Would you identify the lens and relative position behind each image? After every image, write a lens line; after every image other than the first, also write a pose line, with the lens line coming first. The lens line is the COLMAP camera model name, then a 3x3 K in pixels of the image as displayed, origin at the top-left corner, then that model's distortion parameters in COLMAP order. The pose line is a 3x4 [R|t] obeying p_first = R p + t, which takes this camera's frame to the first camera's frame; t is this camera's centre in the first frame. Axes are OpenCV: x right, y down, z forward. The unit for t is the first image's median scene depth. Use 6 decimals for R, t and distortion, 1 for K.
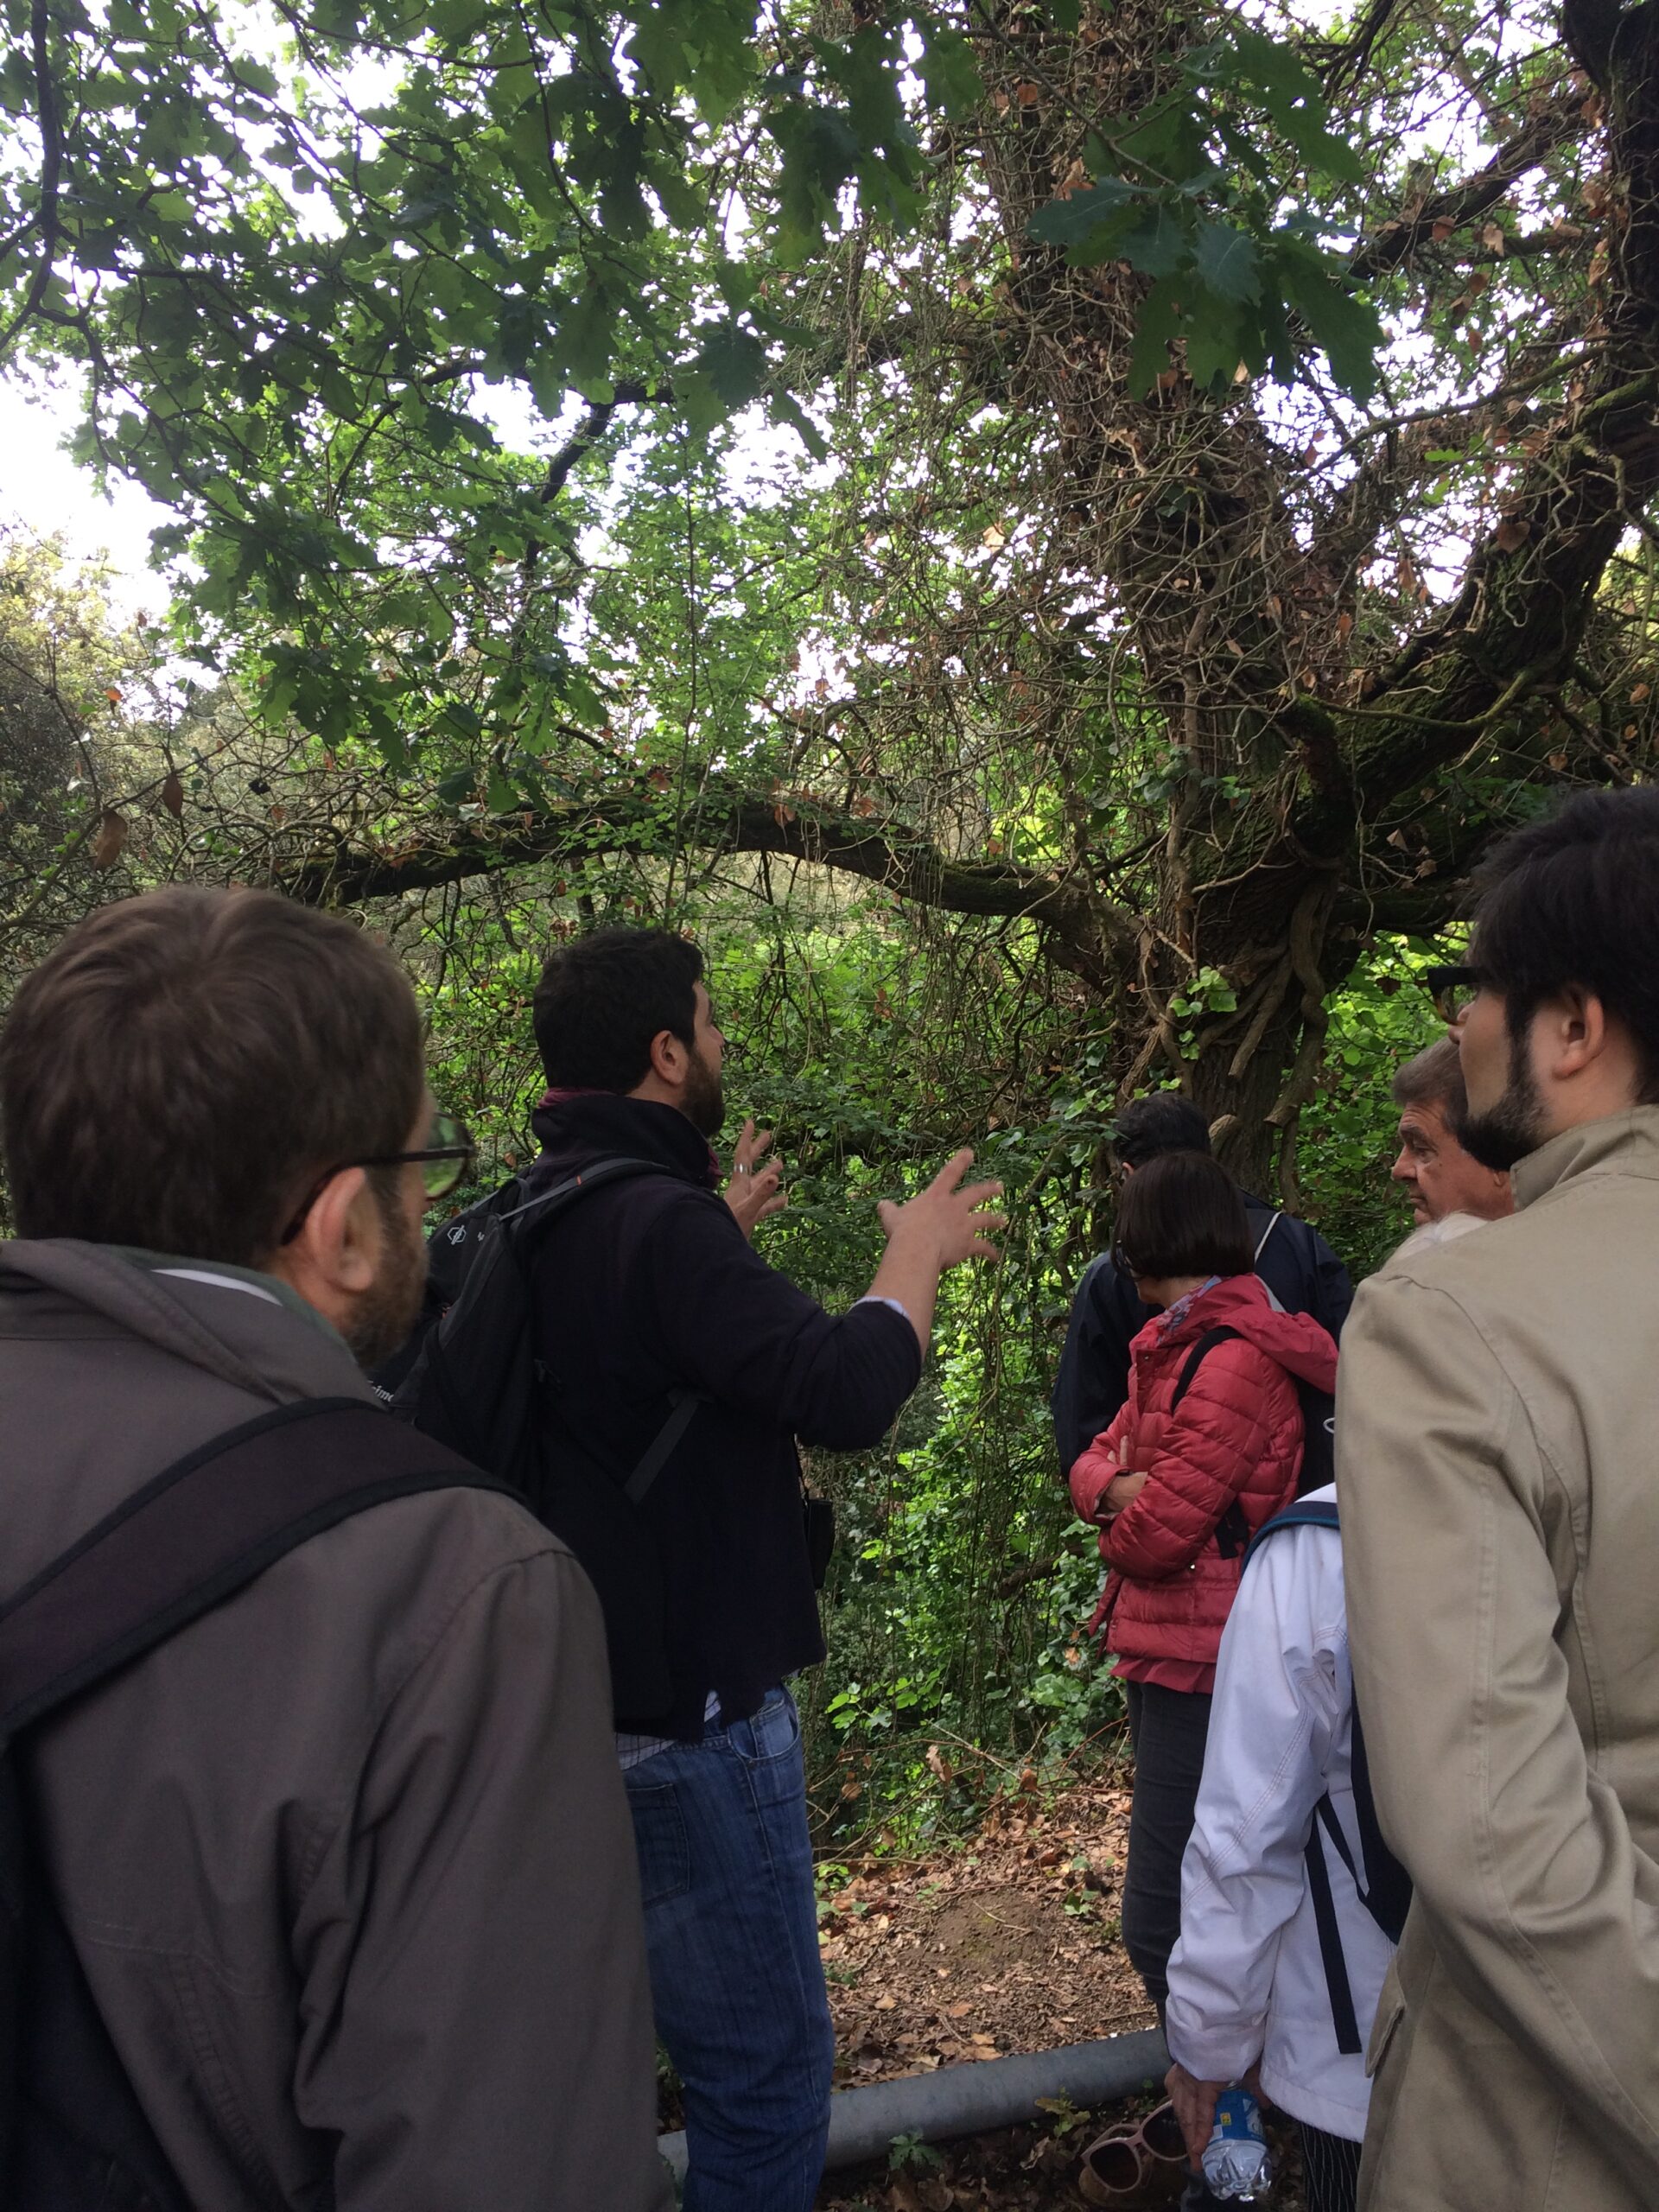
lens RADIAL K [[1868.8, 0, 829.3], [0, 1868.8, 1105.2], [0, 0, 1]] dist [-0.000325, -0.000292]
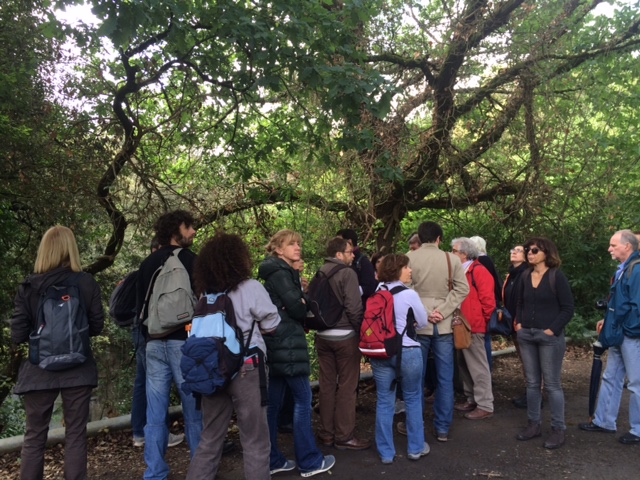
lens RADIAL K [[540.7, 0, 320.1], [0, 540.7, 240.4], [0, 0, 1]] dist [-0.000325, -0.000292]
pose [[0.990548, -0.070939, 0.117399, -0.151237], [0.072782, 0.997282, -0.011485, -0.006662], [-0.116266, 0.019921, 0.993018, -0.528439]]
